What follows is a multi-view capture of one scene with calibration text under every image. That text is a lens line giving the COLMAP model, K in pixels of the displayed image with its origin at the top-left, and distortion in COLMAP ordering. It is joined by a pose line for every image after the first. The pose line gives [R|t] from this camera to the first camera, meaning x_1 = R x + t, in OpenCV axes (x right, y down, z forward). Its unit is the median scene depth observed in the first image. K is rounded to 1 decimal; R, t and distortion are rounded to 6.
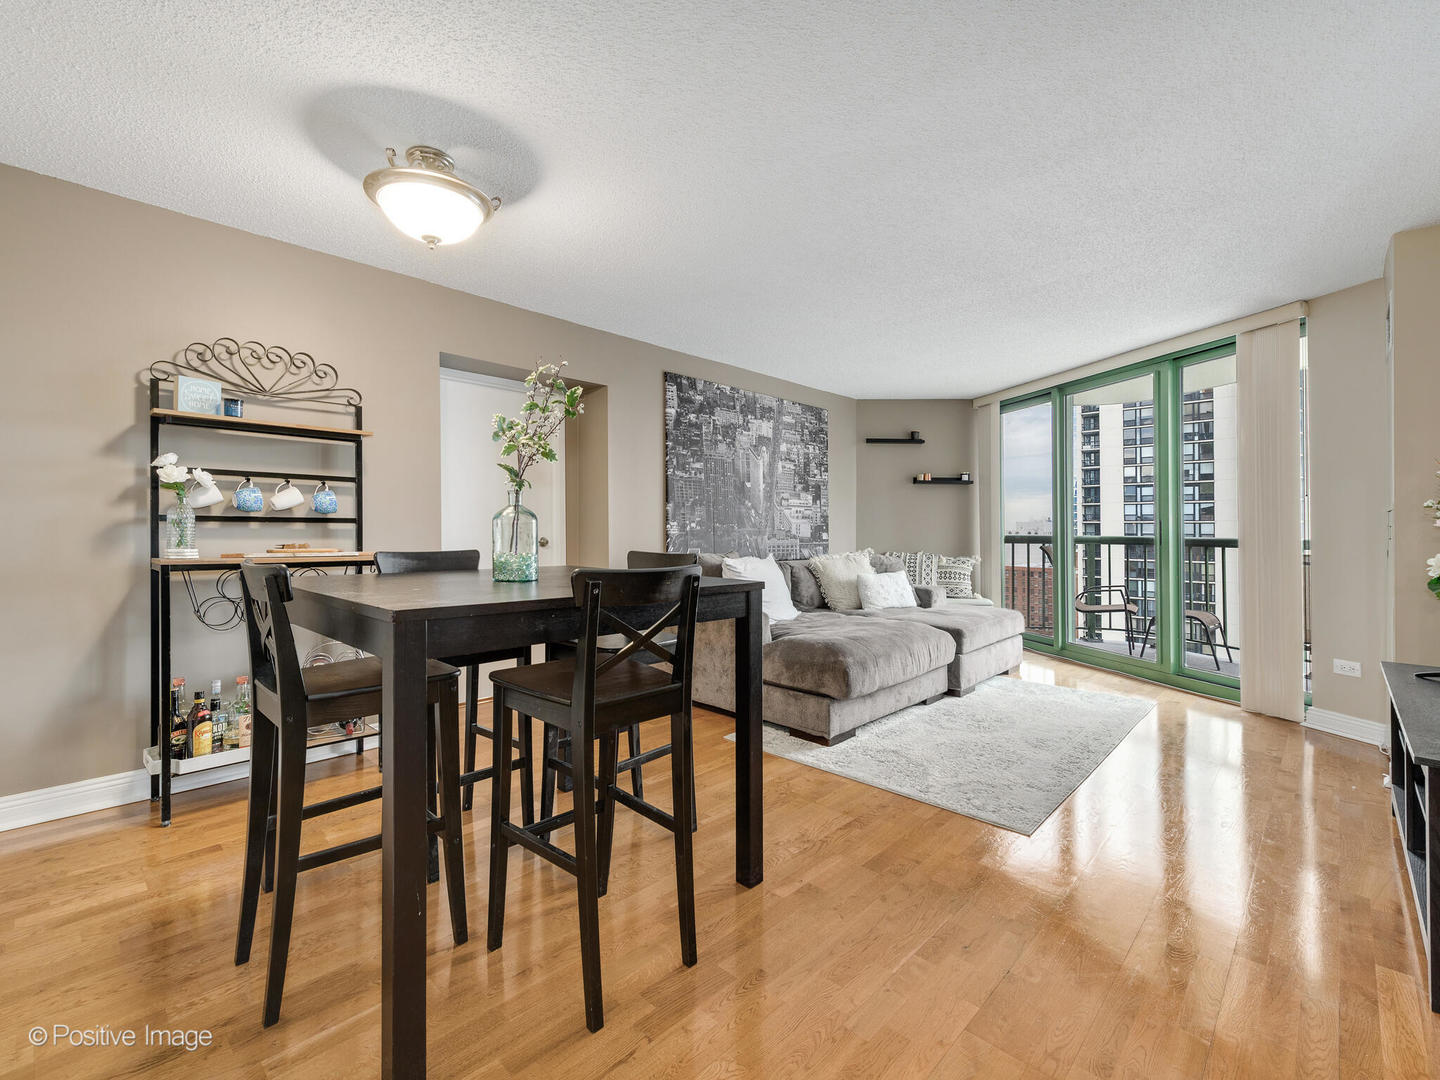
lens RADIAL K [[621.1, 0, 720.7], [0, 621.1, 513.0], [0, 0, 1]] dist [-0.000977, -0.000021]
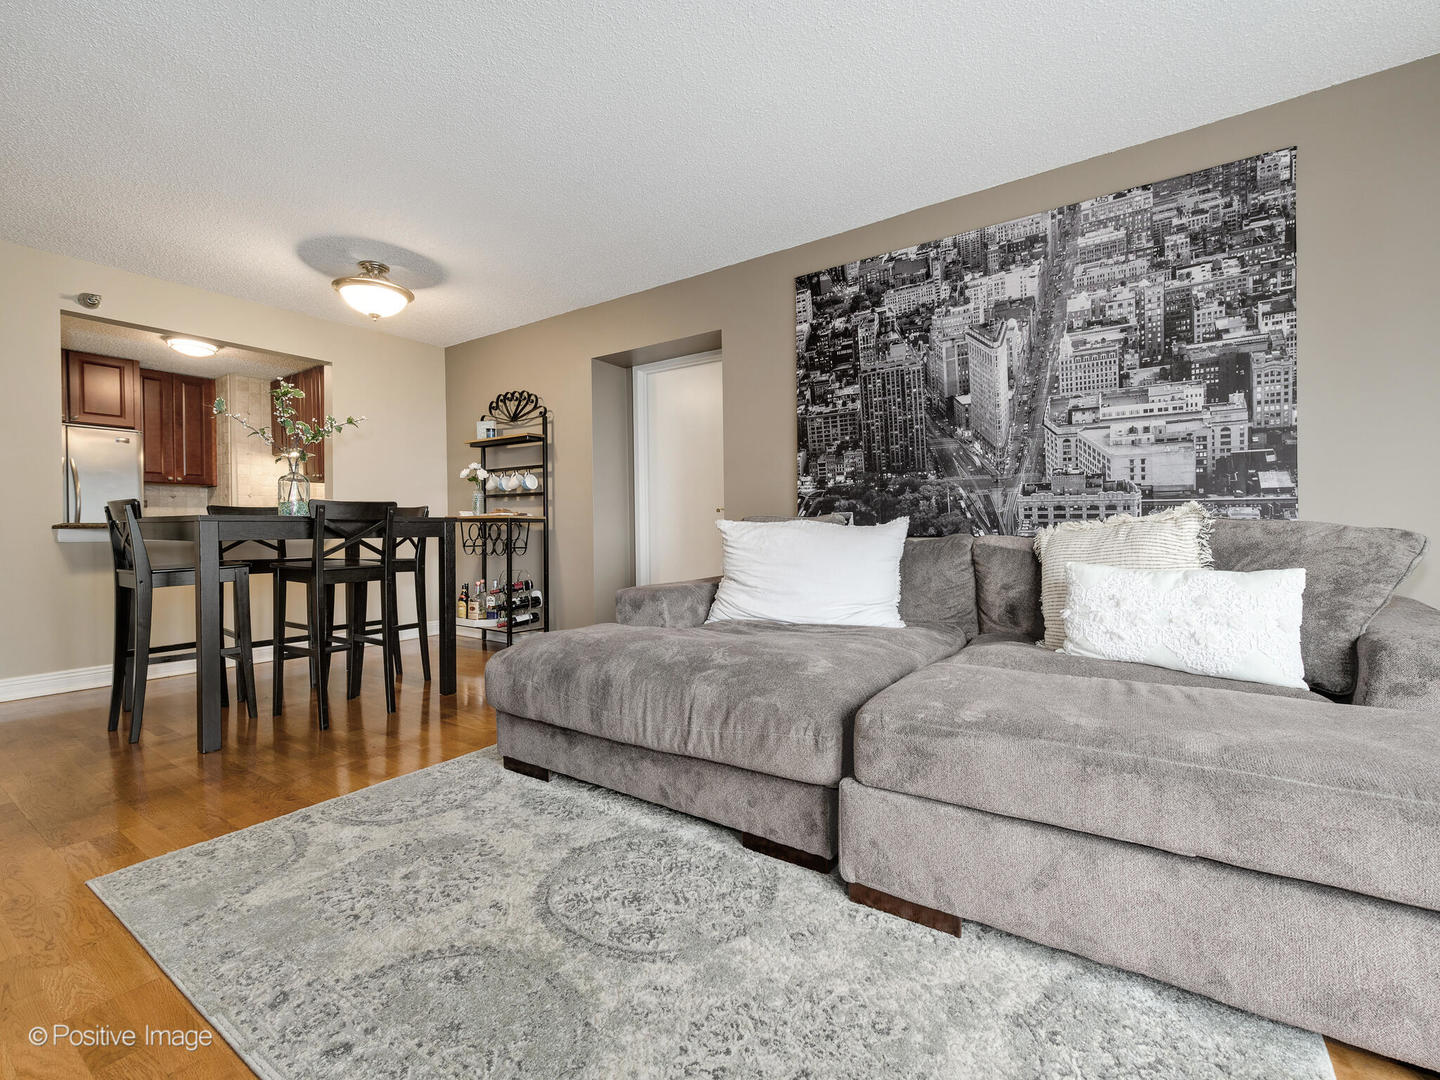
lens RADIAL K [[598.1, 0, 692.6], [0, 598.1, 529.7], [0, 0, 1]] dist [0.000944, -0.000160]
pose [[0.179268, -0.002273, -0.983798, 0.542723], [0.031375, 0.999502, 0.003408, 0.064142], [0.983300, -0.031477, 0.179250, 0.664746]]
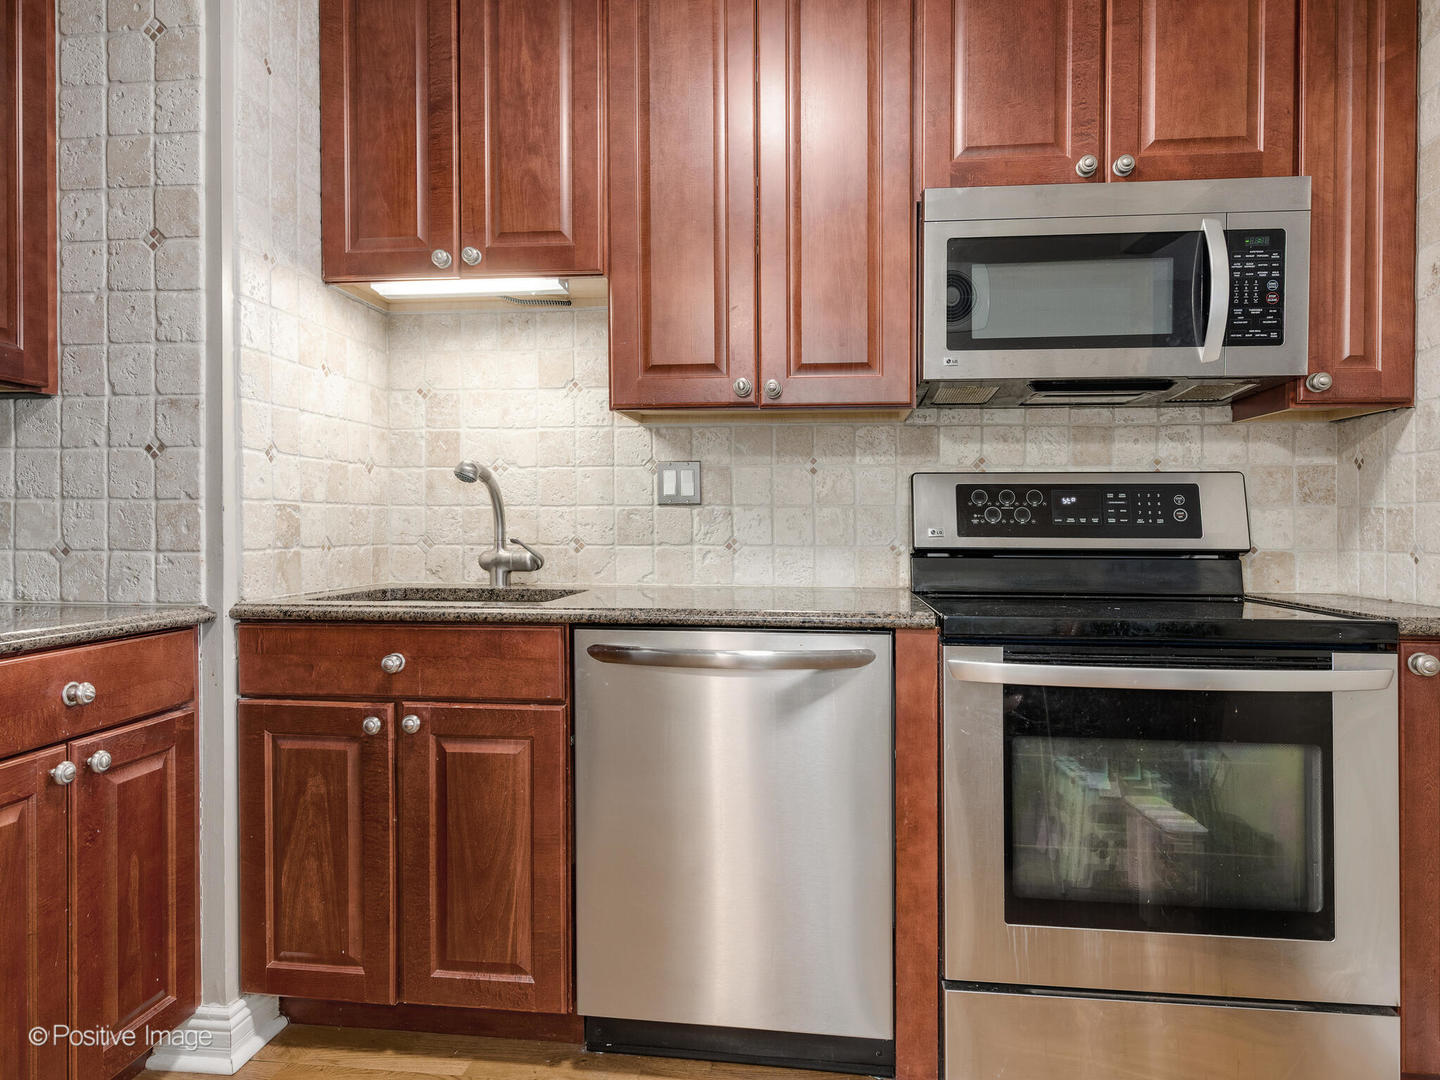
lens RADIAL K [[920.0, 0, 700.1], [0, 920.0, 536.5], [0, 0, 1]] dist [0.003196, -0.000156]
pose [[0.599190, 0.000141, -0.800607, -0.404641], [0.015208, 0.999818, 0.011558, 0.004950], [0.800462, -0.019101, 0.599079, -0.111320]]
